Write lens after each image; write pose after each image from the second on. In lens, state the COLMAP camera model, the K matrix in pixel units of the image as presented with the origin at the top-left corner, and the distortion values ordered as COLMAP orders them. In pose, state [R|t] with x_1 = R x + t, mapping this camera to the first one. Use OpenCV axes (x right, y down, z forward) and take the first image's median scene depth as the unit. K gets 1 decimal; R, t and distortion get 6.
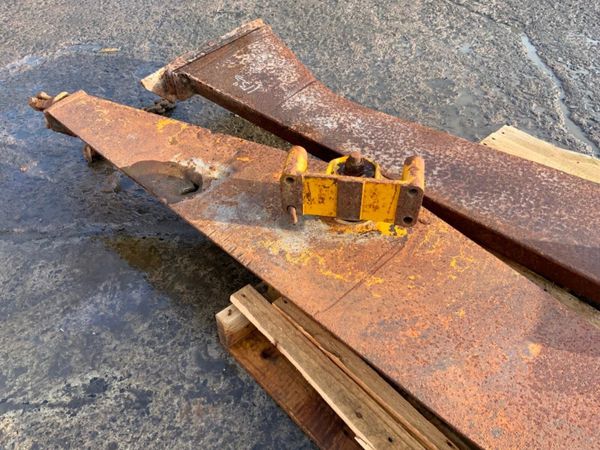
lens RADIAL K [[495.2, 0, 300.0], [0, 495.2, 225.0], [0, 0, 1]] dist [0.111333, -0.227737]
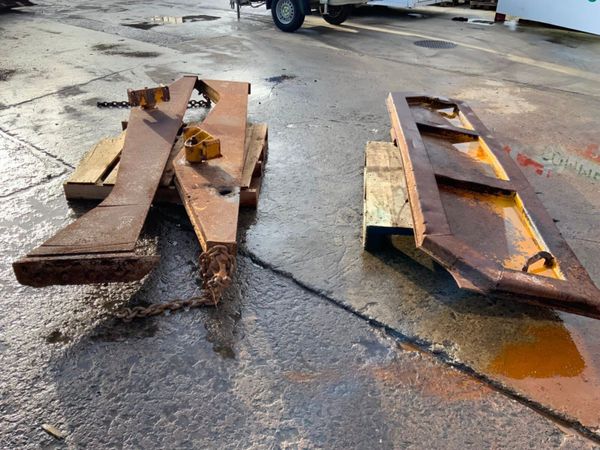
lens RADIAL K [[495.2, 0, 300.0], [0, 495.2, 225.0], [0, 0, 1]] dist [0.111333, -0.227737]
pose [[-0.726171, -0.353886, 0.589441, -1.604901], [0.477798, 0.356706, 0.802788, -1.439912], [-0.494353, 0.864595, -0.089944, 1.047334]]
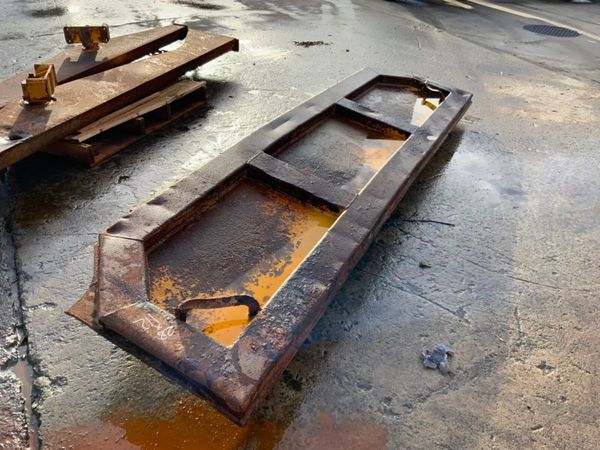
lens RADIAL K [[495.2, 0, 300.0], [0, 495.2, 225.0], [0, 0, 1]] dist [0.111333, -0.227737]
pose [[-0.415235, -0.507545, 0.754969, -2.032950], [0.618038, 0.451581, 0.643508, -0.432846], [-0.667539, 0.733807, 0.126170, 0.266162]]
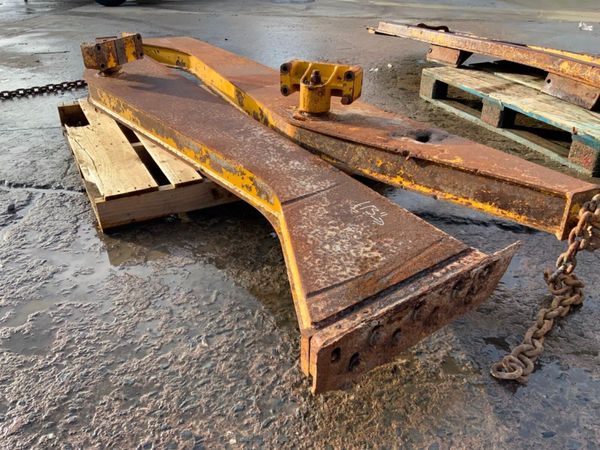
lens RADIAL K [[495.2, 0, 300.0], [0, 495.2, 225.0], [0, 0, 1]] dist [0.111333, -0.227737]
pose [[-0.966711, -0.117391, 0.227351, -0.213714], [0.191131, 0.259434, 0.946659, -1.224818], [-0.170112, 0.958600, -0.228361, 1.437594]]
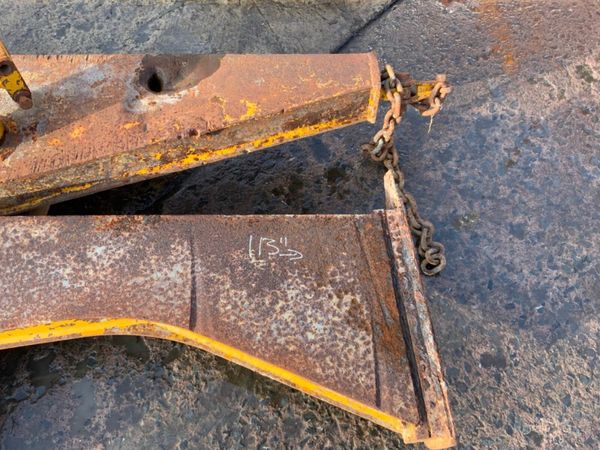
lens RADIAL K [[495.2, 0, 300.0], [0, 495.2, 225.0], [0, 0, 1]] dist [0.111333, -0.227737]
pose [[-0.710254, 0.613521, -0.345155, 0.084282], [-0.526264, -0.137128, 0.839191, -1.000598], [0.467531, 0.777681, 0.420270, 0.846827]]
